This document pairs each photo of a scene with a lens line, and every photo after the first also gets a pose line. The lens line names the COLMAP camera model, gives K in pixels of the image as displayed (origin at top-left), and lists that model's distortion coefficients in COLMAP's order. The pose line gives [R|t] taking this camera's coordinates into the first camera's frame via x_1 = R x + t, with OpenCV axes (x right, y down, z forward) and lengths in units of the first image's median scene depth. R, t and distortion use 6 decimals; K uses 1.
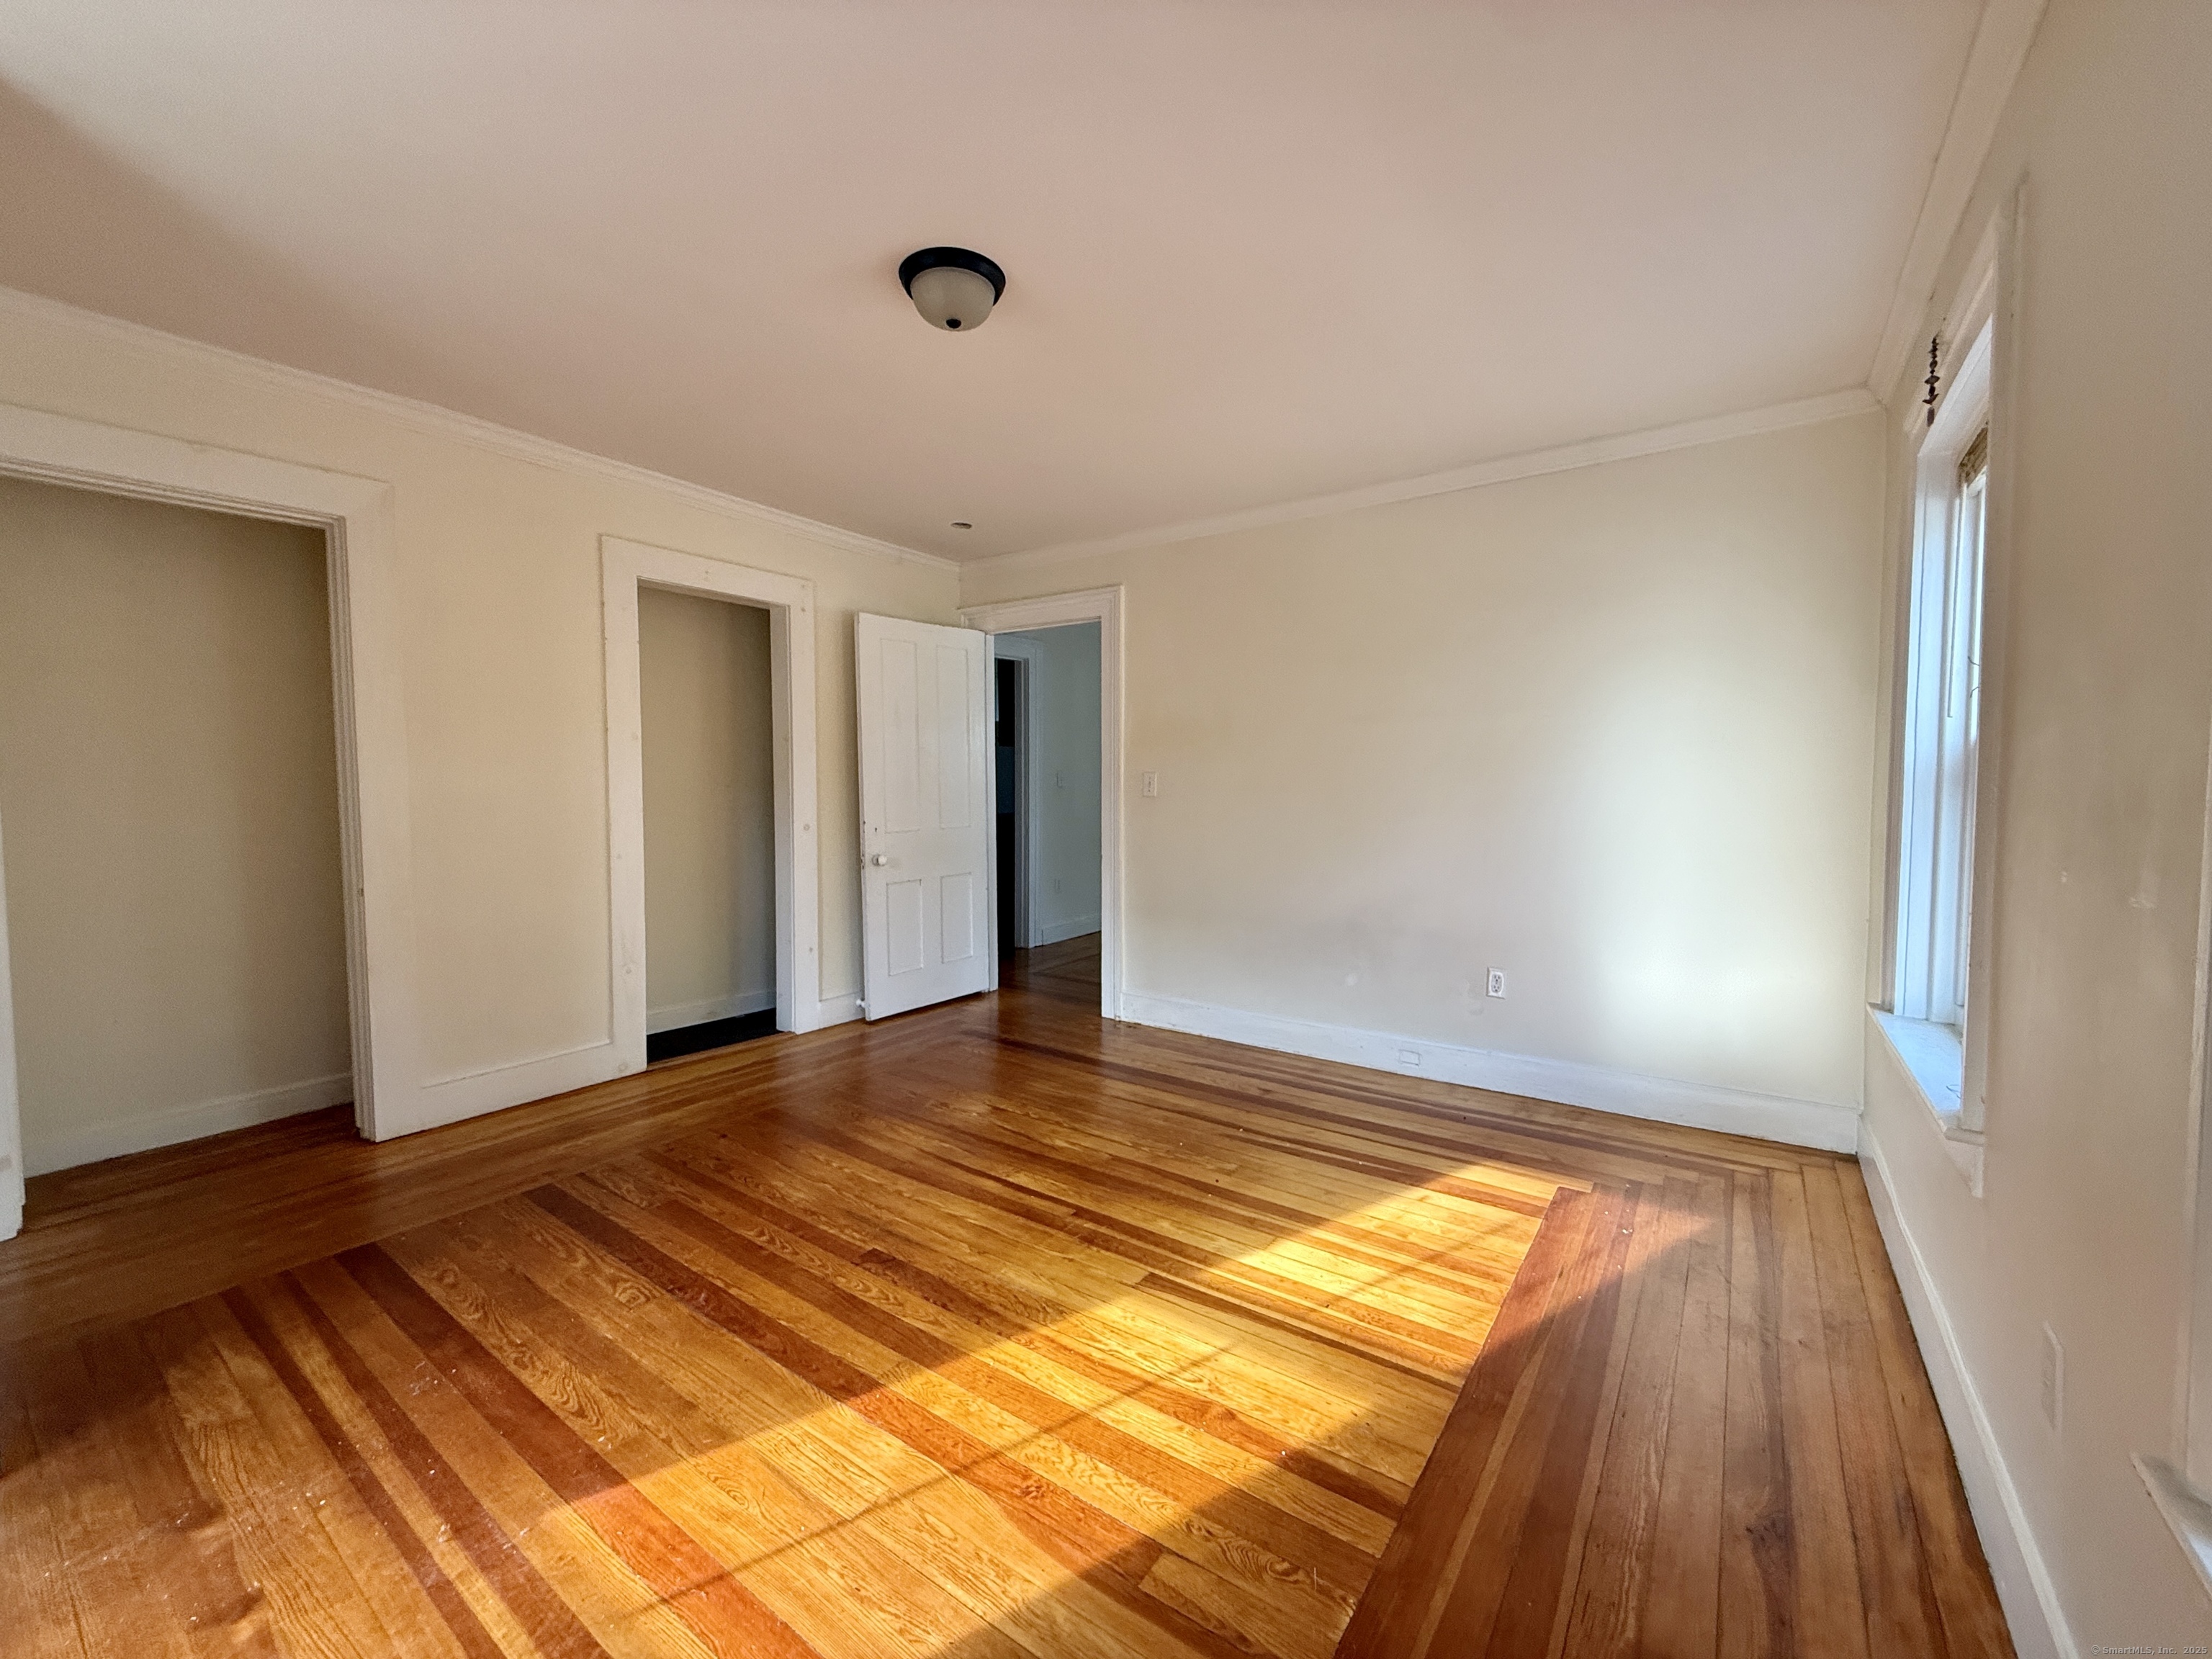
lens RADIAL K [[882.1, 0, 1101.8], [0, 882.1, 828.8], [0, 0, 1]] dist [-0.000835, -0.000076]
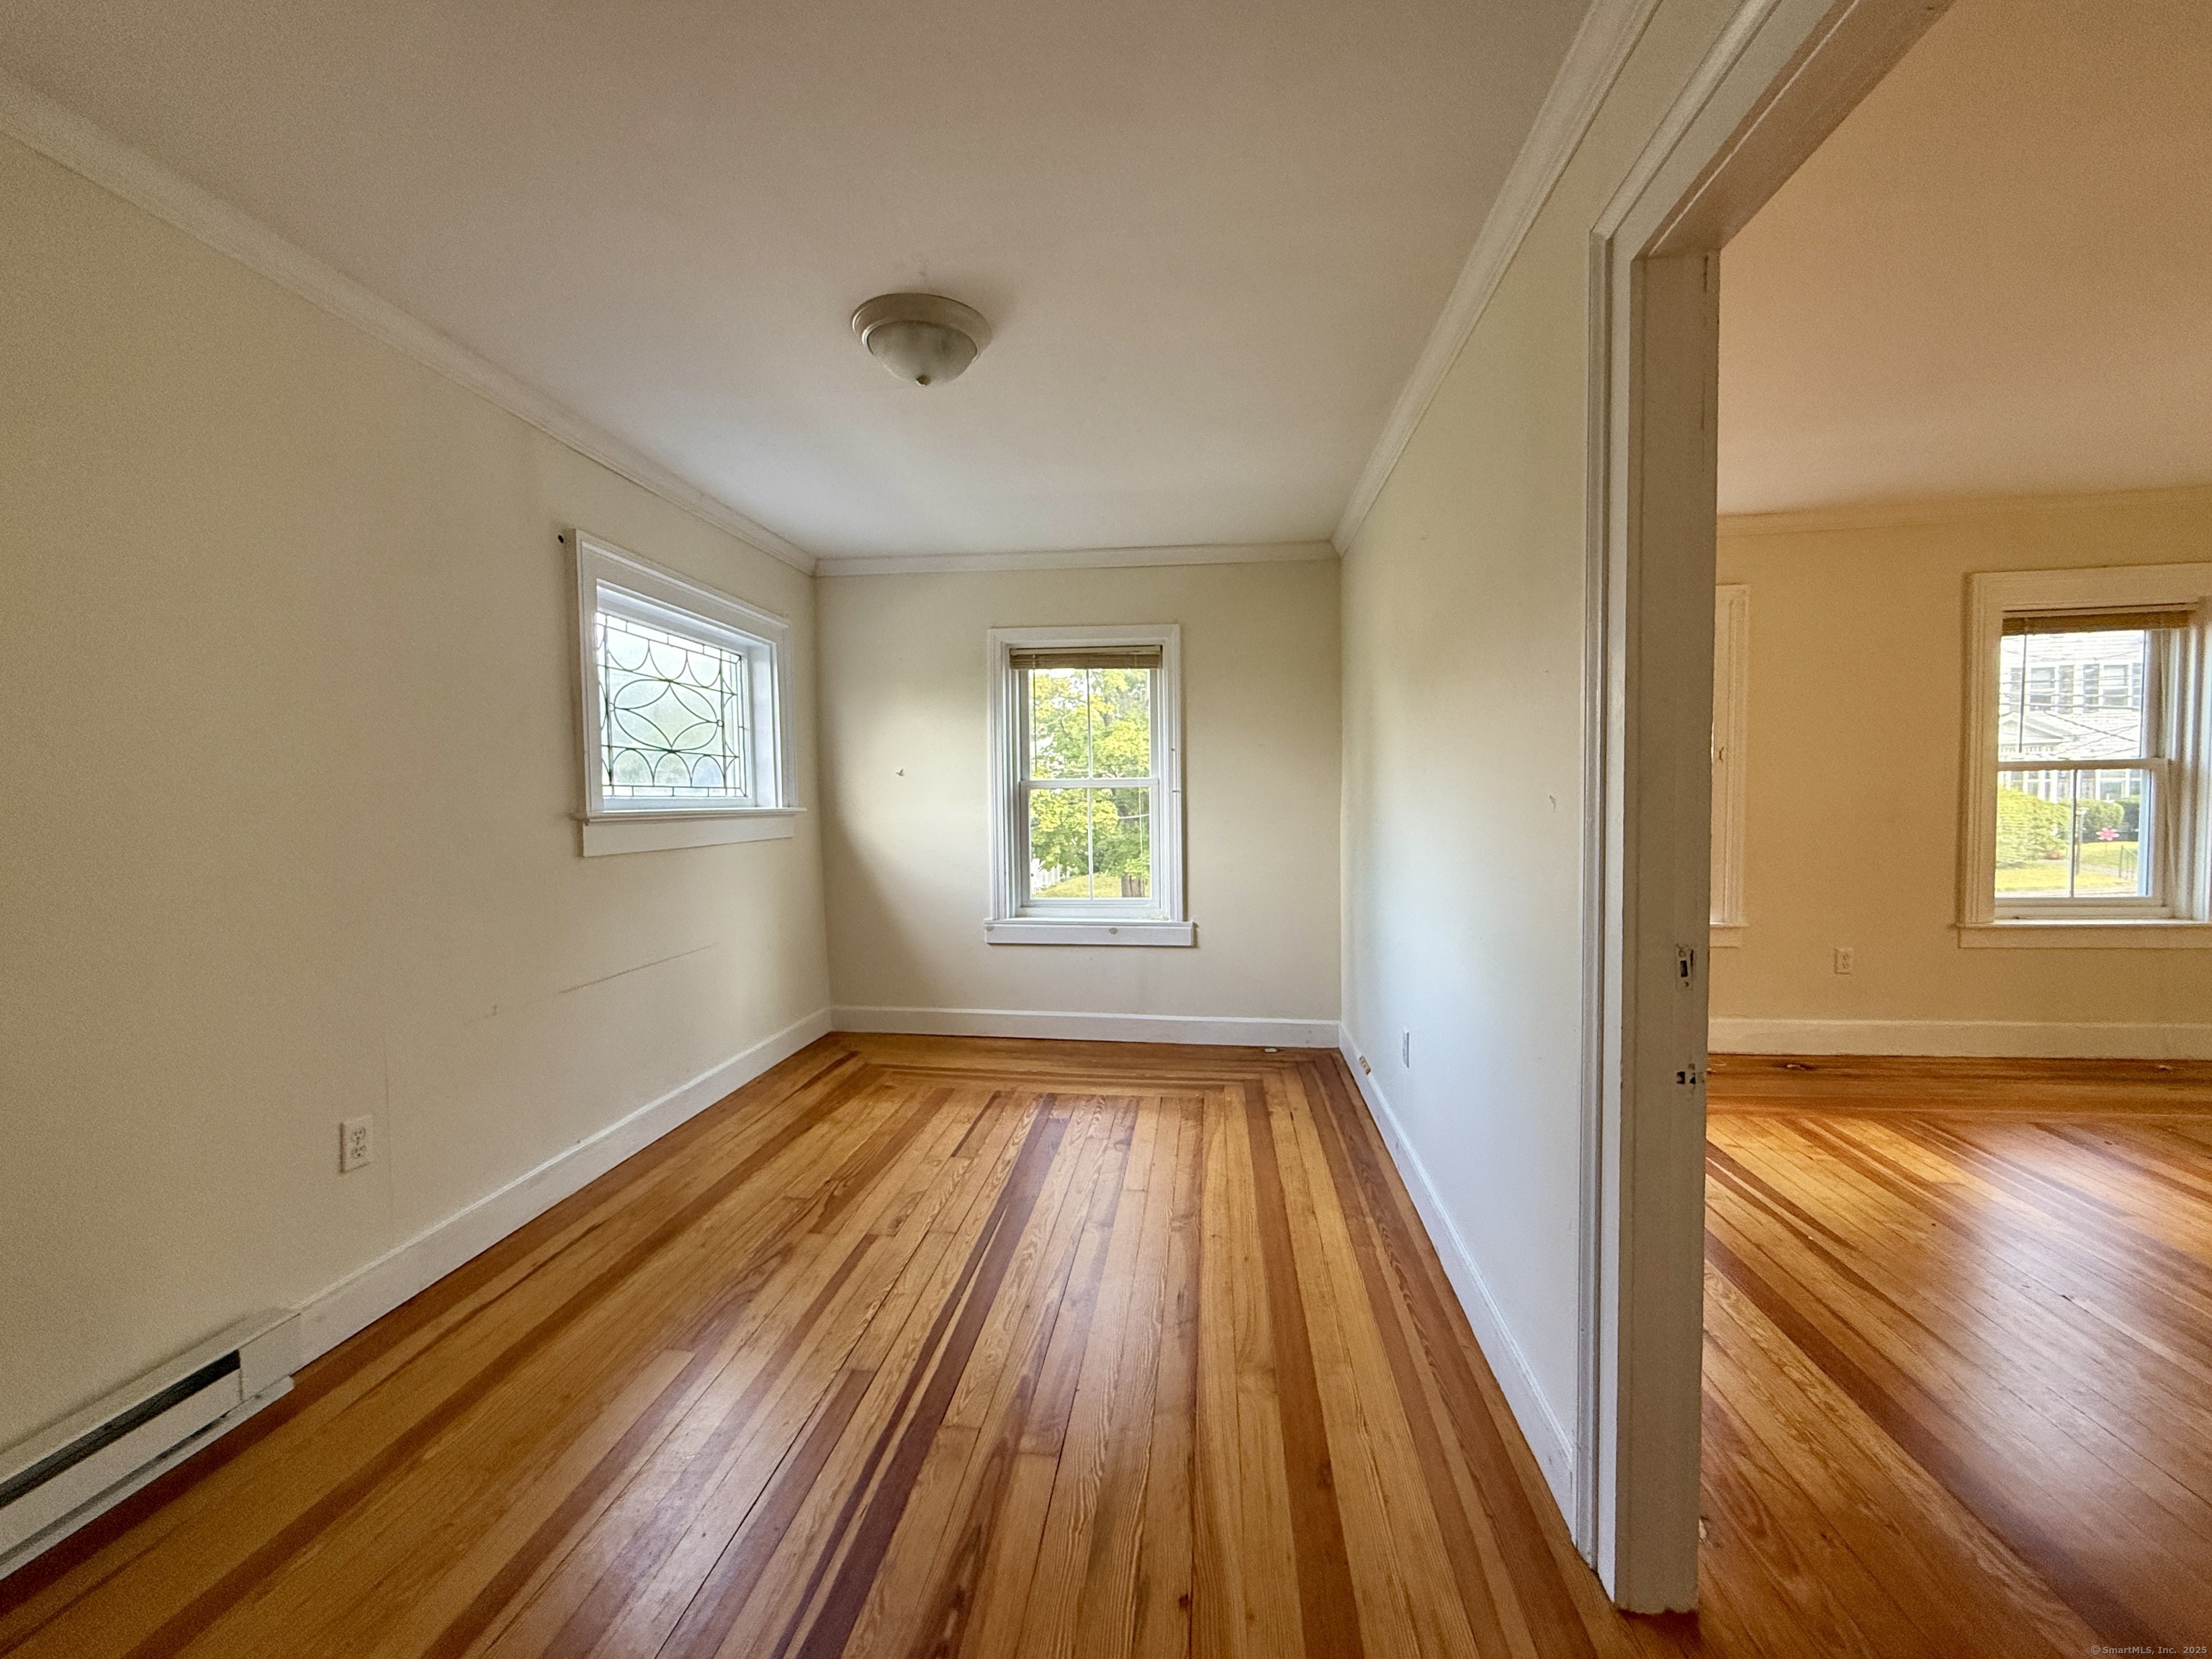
lens RADIAL K [[903.2, 0, 1102.0], [0, 903.2, 827.0], [0, 0, 1]] dist [-0.000997, 0.000195]
pose [[-0.479618, -0.030588, 0.876944, -0.327255], [0.057311, 0.996166, 0.066091, -0.163820], [-0.875604, 0.081957, -0.476027, 2.637581]]
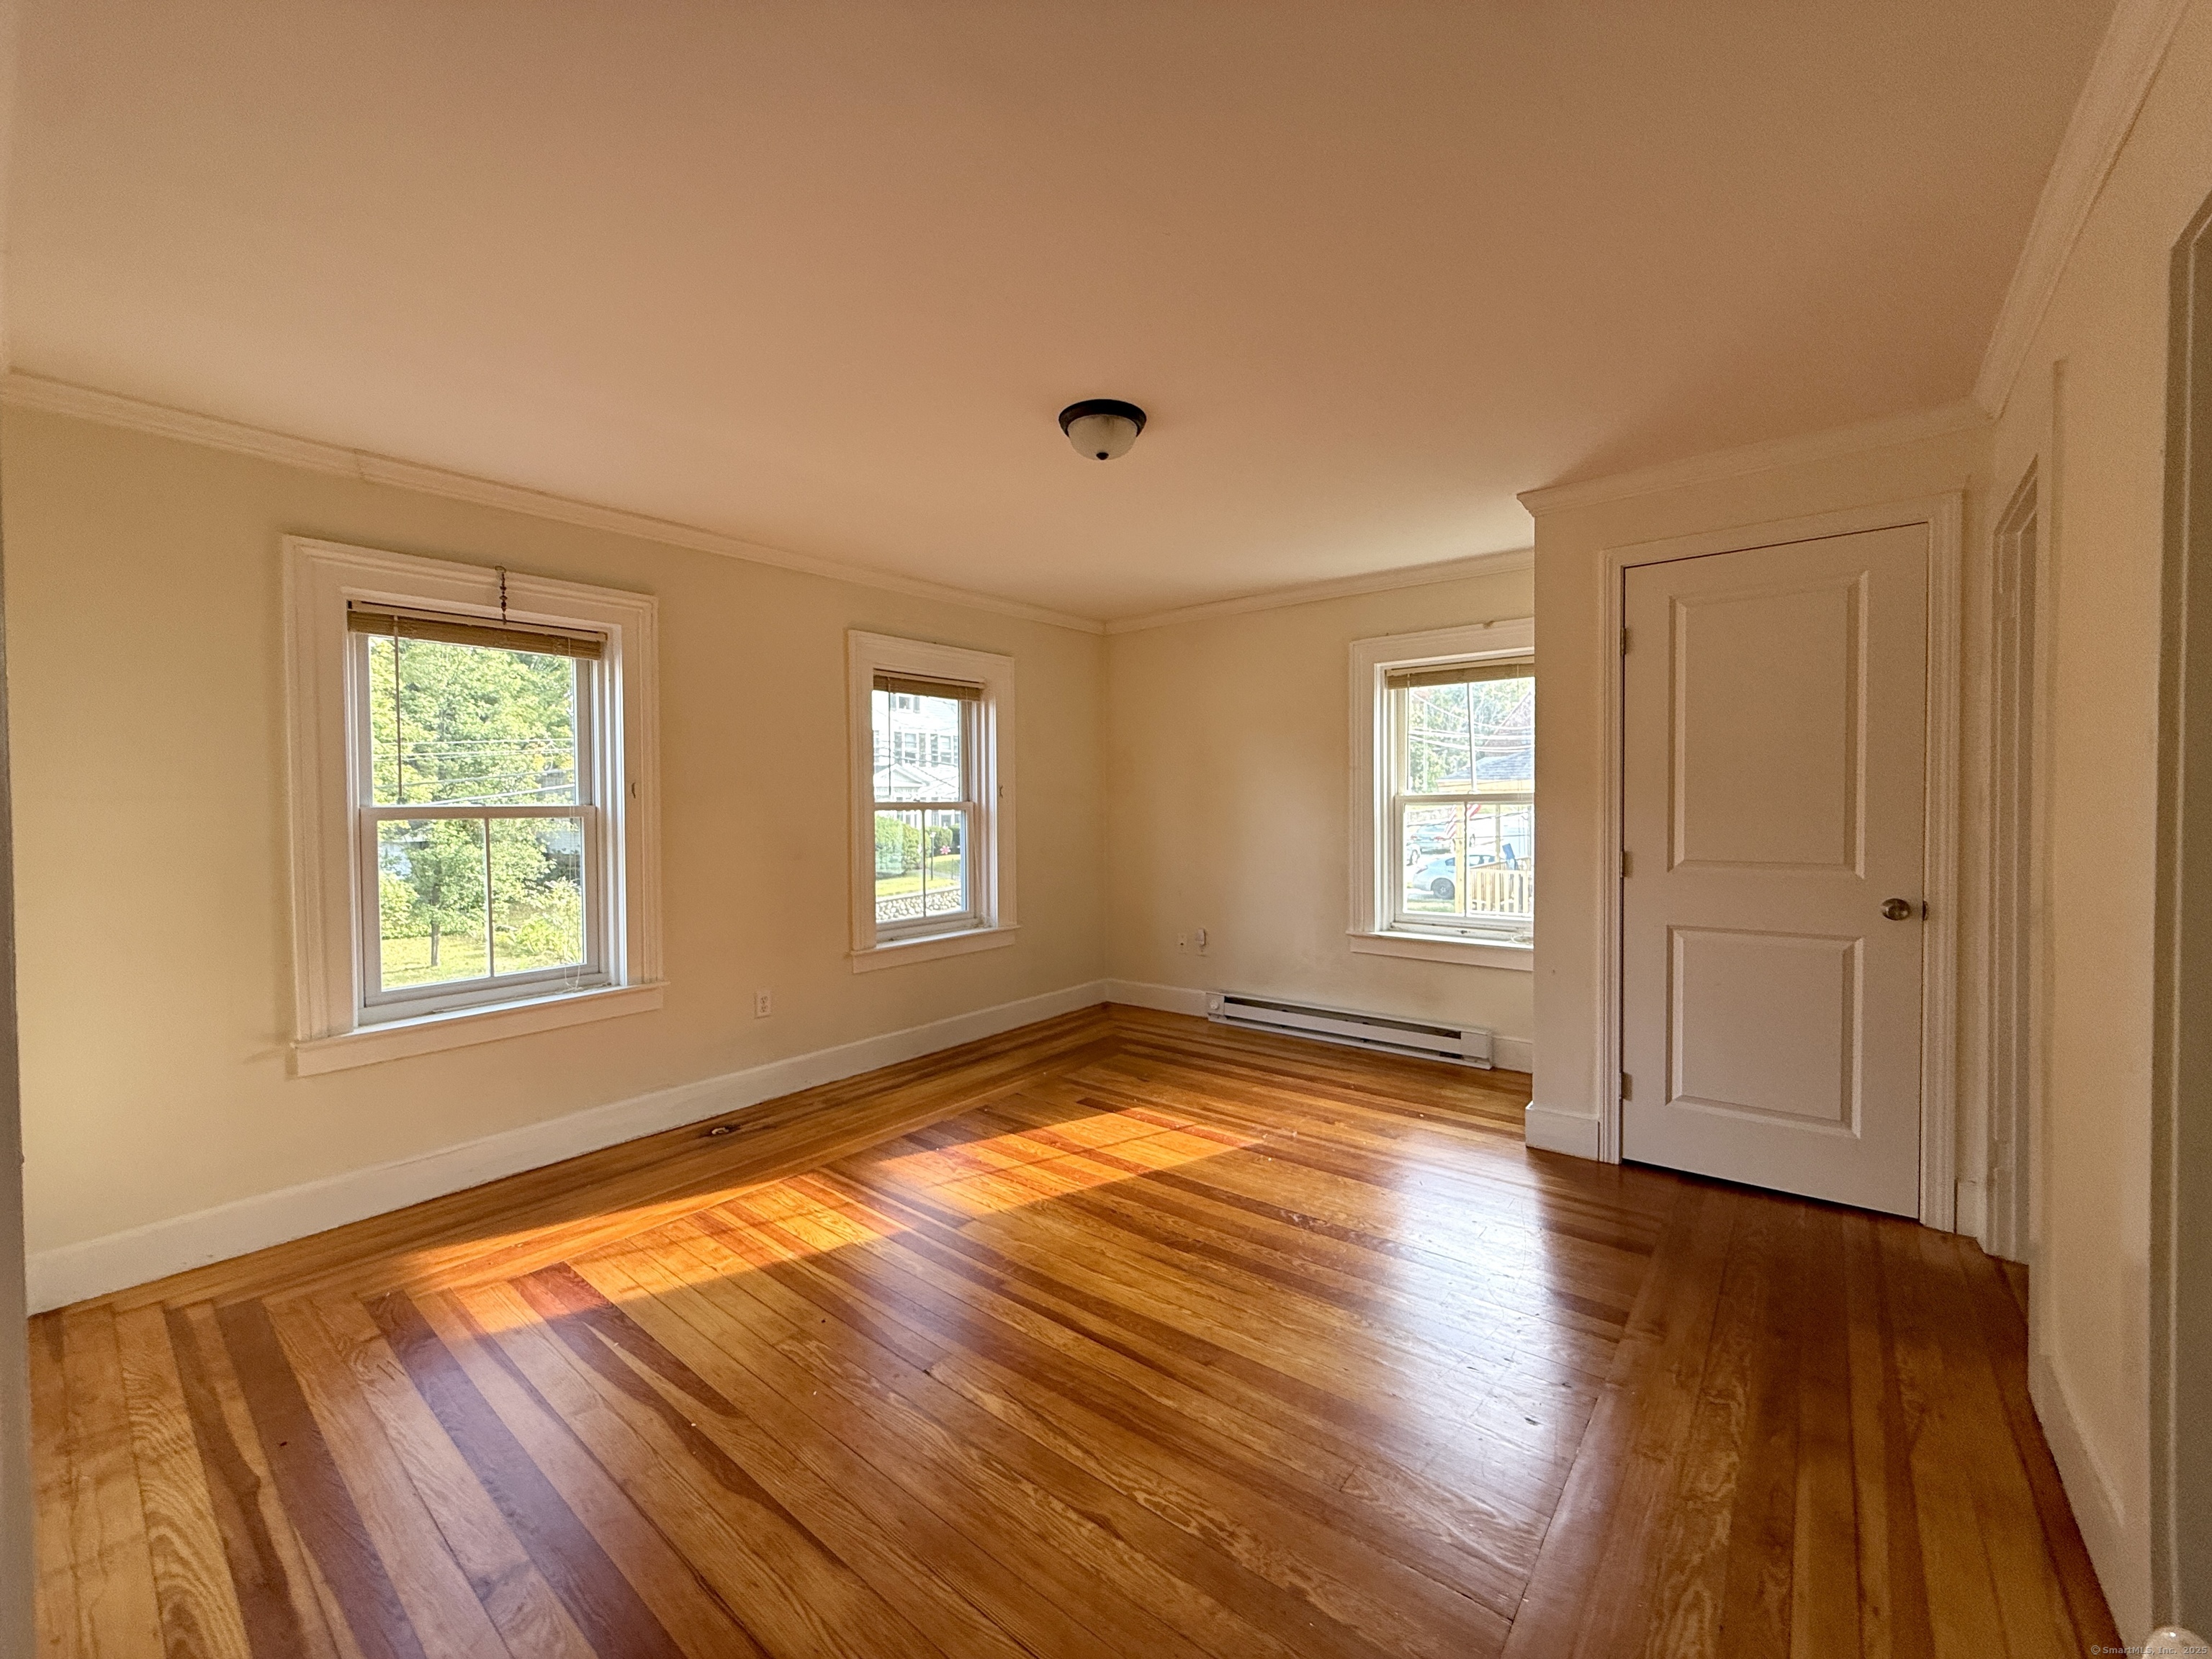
lens RADIAL K [[882.1, 0, 1101.8], [0, 882.1, 828.8], [0, 0, 1]] dist [-0.000835, -0.000076]
pose [[-0.998411, 0.008889, 0.055641, -0.220081], [0.012997, 0.997181, 0.073896, -0.151402], [-0.054828, 0.074502, -0.995712, 2.144024]]
